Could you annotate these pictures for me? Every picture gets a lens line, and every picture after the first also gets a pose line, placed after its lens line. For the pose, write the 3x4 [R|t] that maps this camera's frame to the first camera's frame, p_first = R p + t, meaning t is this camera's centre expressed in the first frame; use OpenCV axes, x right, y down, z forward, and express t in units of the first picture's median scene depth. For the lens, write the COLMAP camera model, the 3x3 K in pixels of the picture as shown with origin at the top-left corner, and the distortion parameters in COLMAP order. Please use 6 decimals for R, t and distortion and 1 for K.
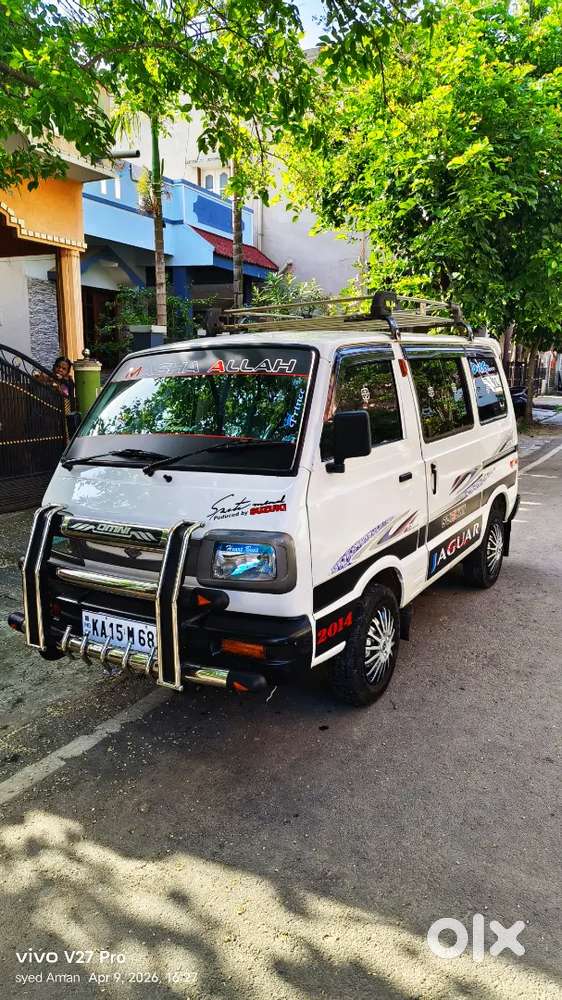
lens RADIAL K [[708.5, 0, 281.0], [0, 708.5, 500.0], [0, 0, 1]] dist [0.001066, -0.004754]
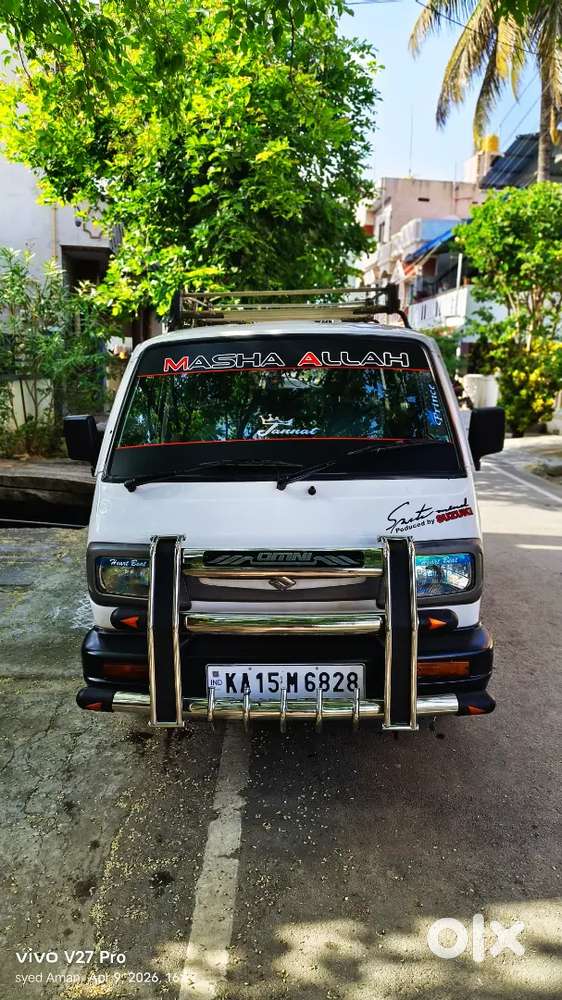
lens RADIAL K [[716.4, 0, 283.1], [0, 716.4, 493.8], [0, 0, 1]] dist [-0.003318, -0.004980]
pose [[0.862401, -0.082818, 0.499405, -0.596664], [0.082904, 0.996313, 0.022058, -0.047020], [-0.499390, 0.022380, 0.866088, 0.261020]]
